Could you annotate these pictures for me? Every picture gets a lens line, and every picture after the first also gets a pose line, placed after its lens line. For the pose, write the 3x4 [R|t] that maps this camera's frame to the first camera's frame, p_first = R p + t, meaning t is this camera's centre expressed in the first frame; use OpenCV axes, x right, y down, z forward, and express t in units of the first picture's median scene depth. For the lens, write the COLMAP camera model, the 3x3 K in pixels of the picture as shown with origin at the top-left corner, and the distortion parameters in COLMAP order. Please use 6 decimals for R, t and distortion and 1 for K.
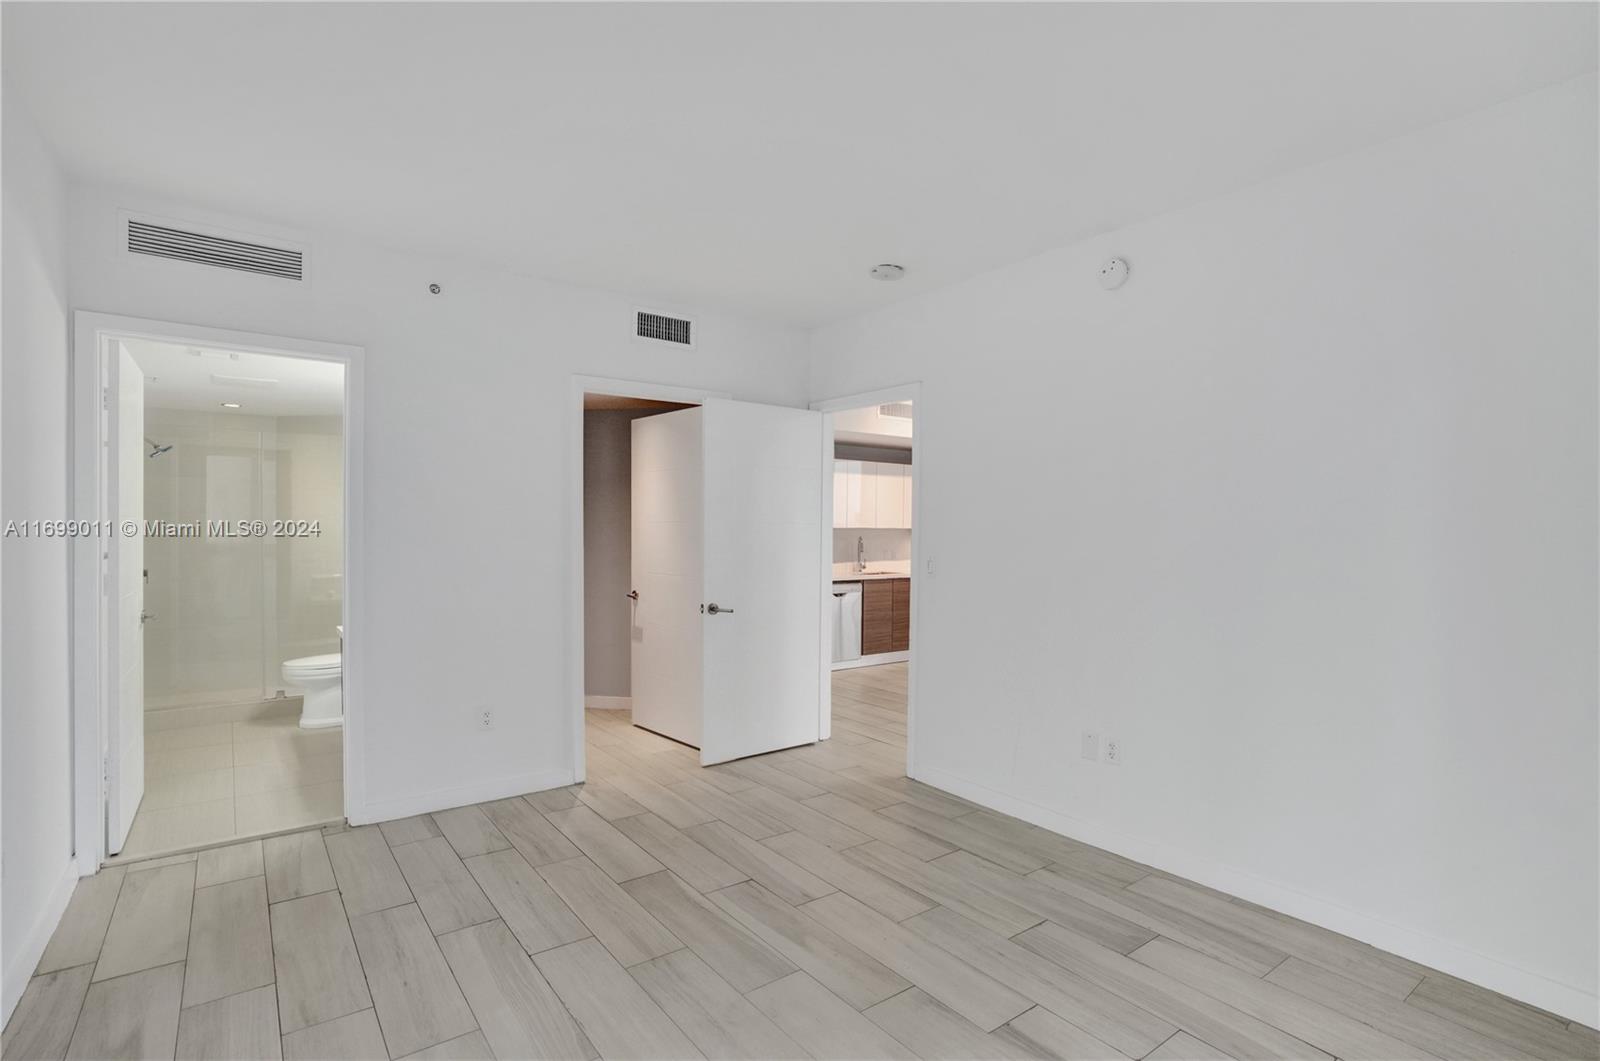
lens RADIAL K [[769.1, 0, 802.3], [0, 769.1, 532.9], [0, 0, 1]] dist [-0.056643, 0.028445]
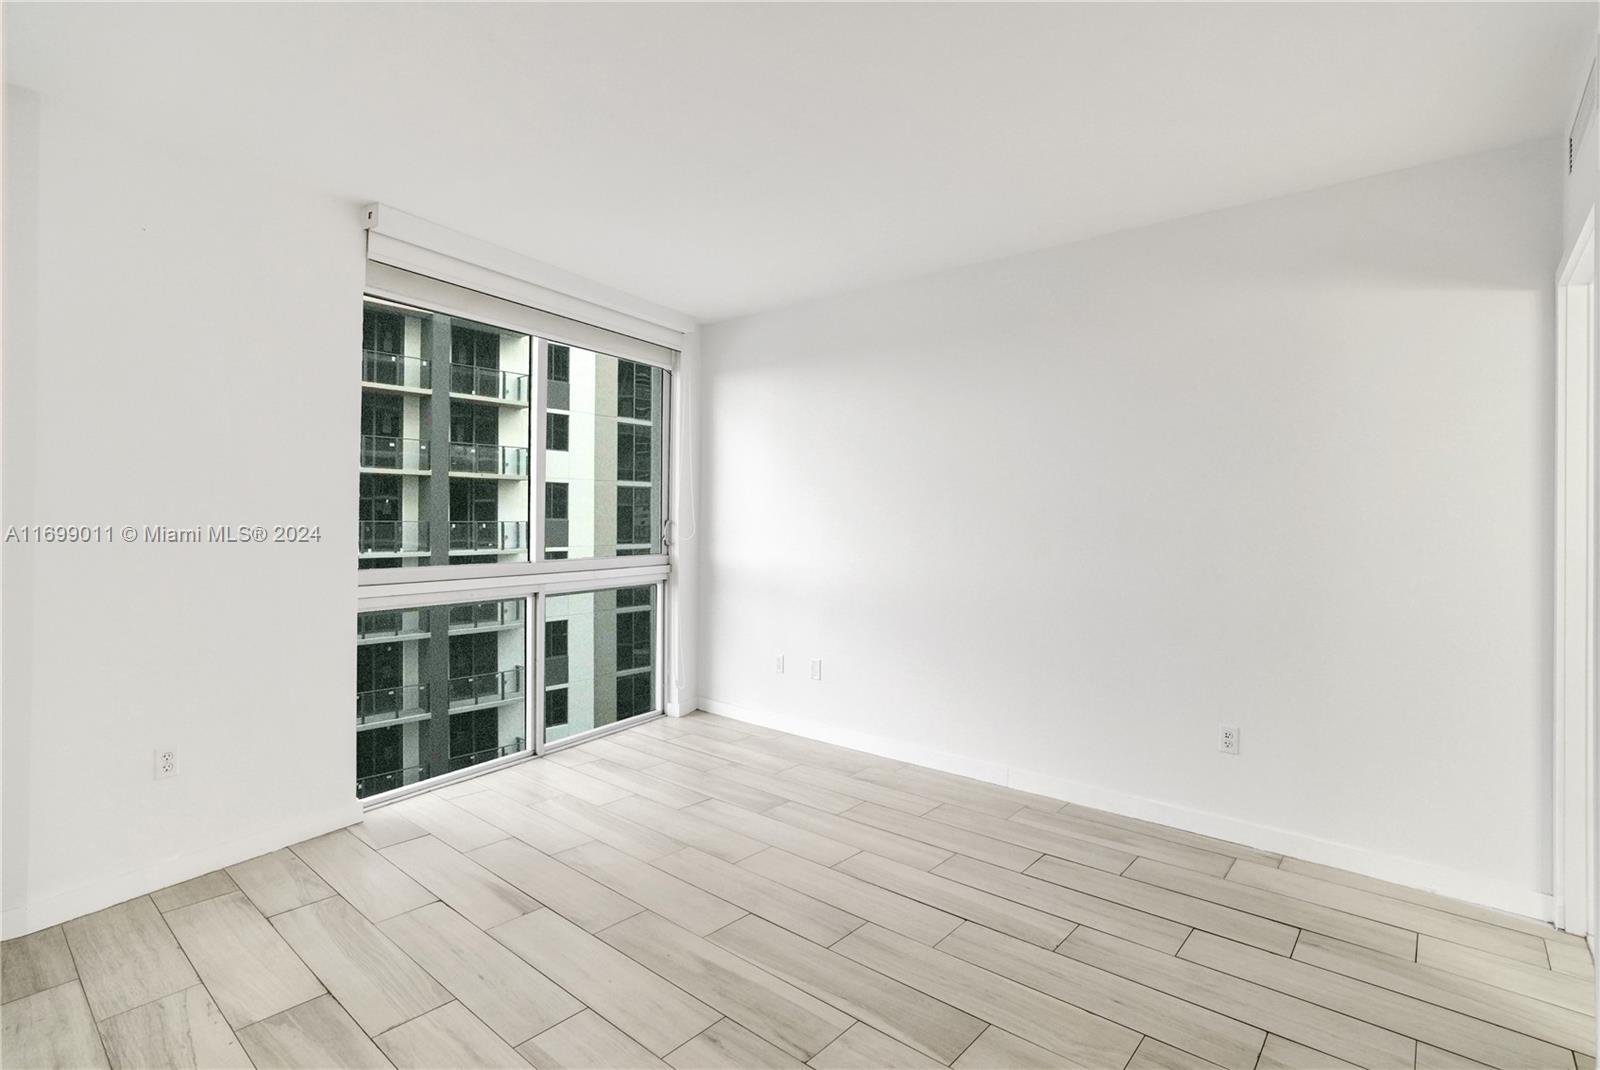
lens RADIAL K [[783.8, 0, 793.5], [0, 783.8, 516.7], [0, 0, 1]] dist [-0.000570, 0.000689]
pose [[-0.978199, -0.016461, -0.207018, 0.100052], [-0.016441, 0.999863, -0.001815, 0.010233], [0.207020, 0.001628, -0.978335, 1.933966]]
